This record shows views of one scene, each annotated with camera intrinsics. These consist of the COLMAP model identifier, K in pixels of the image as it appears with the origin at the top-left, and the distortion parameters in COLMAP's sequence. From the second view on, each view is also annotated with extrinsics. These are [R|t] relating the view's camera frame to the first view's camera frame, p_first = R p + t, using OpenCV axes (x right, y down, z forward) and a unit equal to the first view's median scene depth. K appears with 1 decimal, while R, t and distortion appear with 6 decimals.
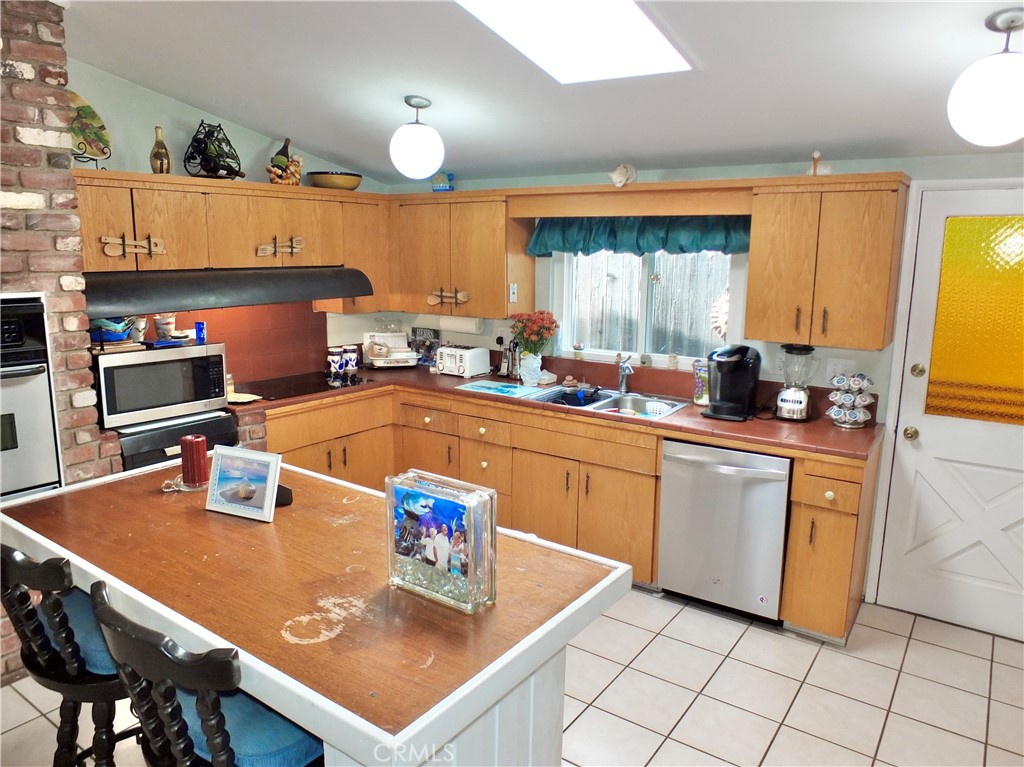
lens RADIAL K [[715.7, 0, 514.0], [0, 715.7, 396.2], [0, 0, 1]] dist [-0.041969, 0.012876]
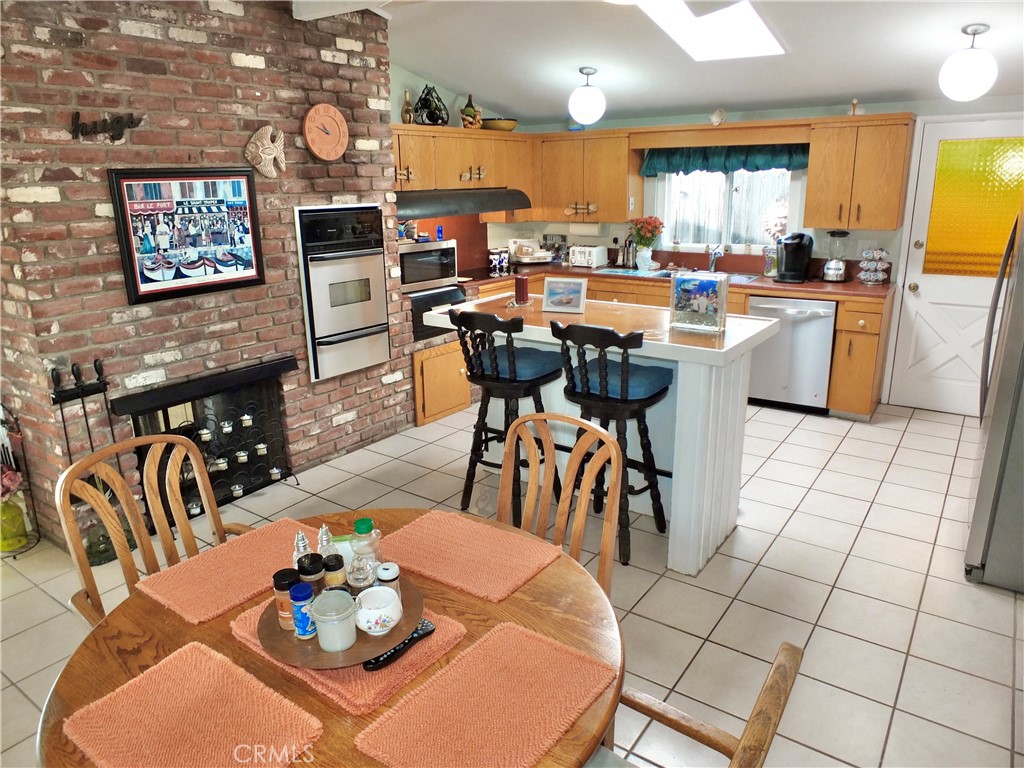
lens RADIAL K [[715.7, 0, 517.0], [0, 715.7, 399.1], [0, 0, 1]] dist [-0.041969, 0.012876]
pose [[0.999588, -0.028648, -0.001830, -0.287000], [0.028692, 0.995059, 0.095051, 0.119266], [-0.000902, -0.095064, 0.995471, -0.520435]]
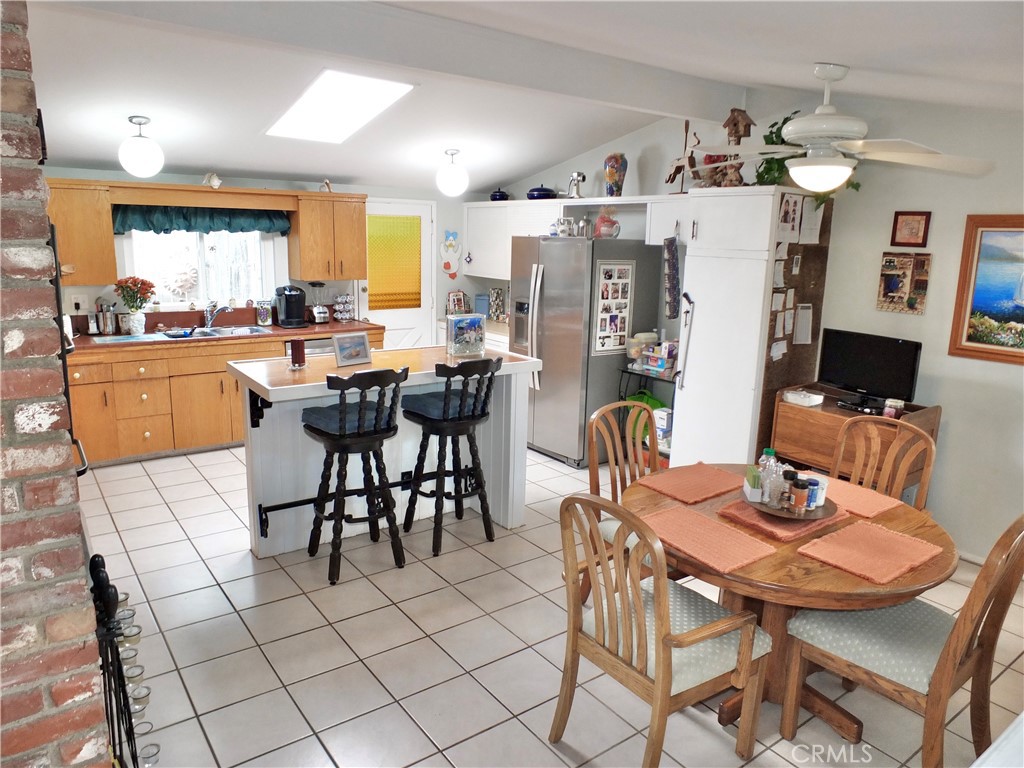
lens RADIAL K [[701.9, 0, 513.1], [0, 701.9, 385.8], [0, 0, 1]] dist [-0.042612, 0.008932]
pose [[0.305748, -0.199852, 0.930901, -1.183033], [0.171589, 0.973279, 0.152593, -0.000650], [-0.936523, 0.113078, 0.331870, -0.043449]]
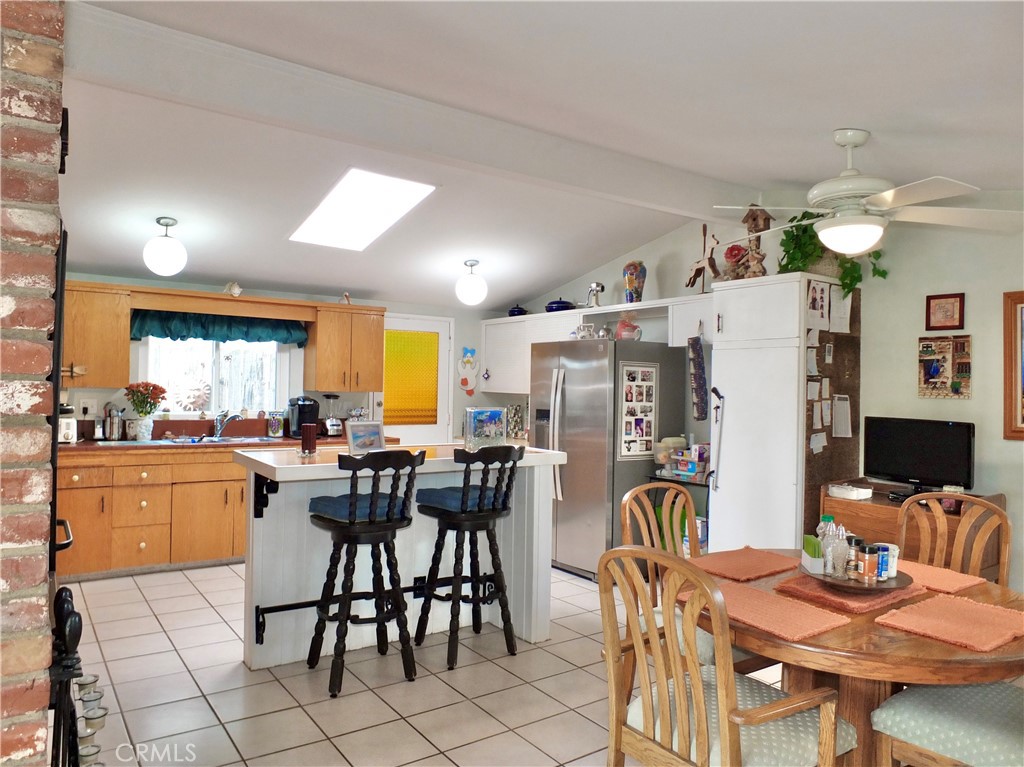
lens RADIAL K [[715.7, 0, 512.6], [0, 715.7, 377.0], [0, 0, 1]] dist [-0.041969, 0.012876]
pose [[0.325067, 0.009830, 0.945640, -1.158594], [0.177039, 0.981635, -0.071062, 0.094436], [-0.928972, 0.190515, 0.317356, -0.004237]]
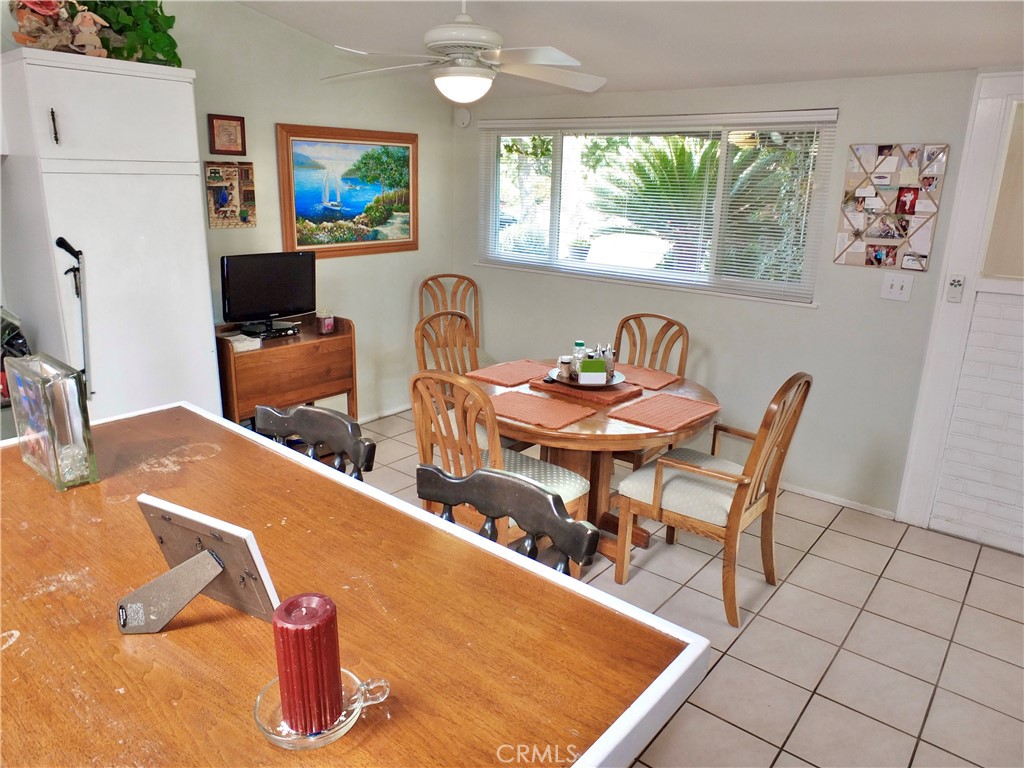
lens RADIAL K [[715.7, 0, 508.3], [0, 715.7, 382.6], [0, 0, 1]] dist [-0.041969, 0.012876]
pose [[-0.996908, -0.042470, 0.066113, -0.373250], [-0.007240, 0.887423, 0.460899, -0.131055], [-0.078244, 0.458995, -0.884986, 0.782160]]
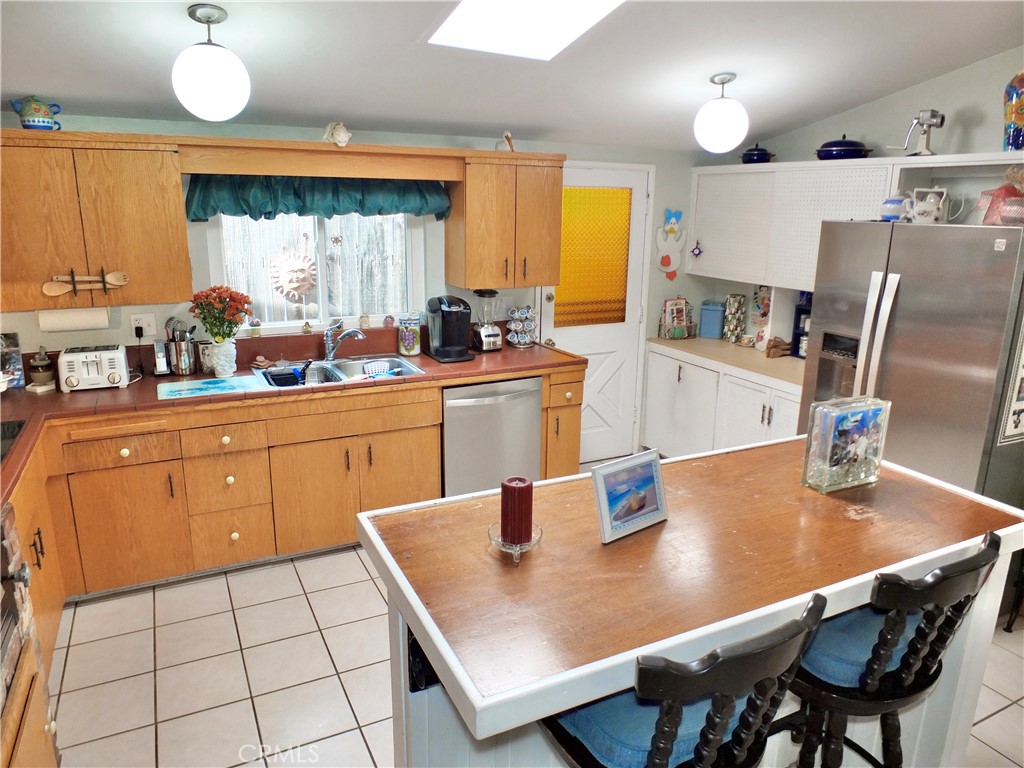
lens RADIAL K [[701.9, 0, 506.0], [0, 701.9, 388.1], [0, 0, 1]] dist [-0.042612, 0.008932]
pose [[0.467442, -0.225155, 0.854870, -0.655034], [0.169822, 0.971882, 0.163115, -0.098636], [-0.867559, 0.068929, 0.492535, 0.389226]]
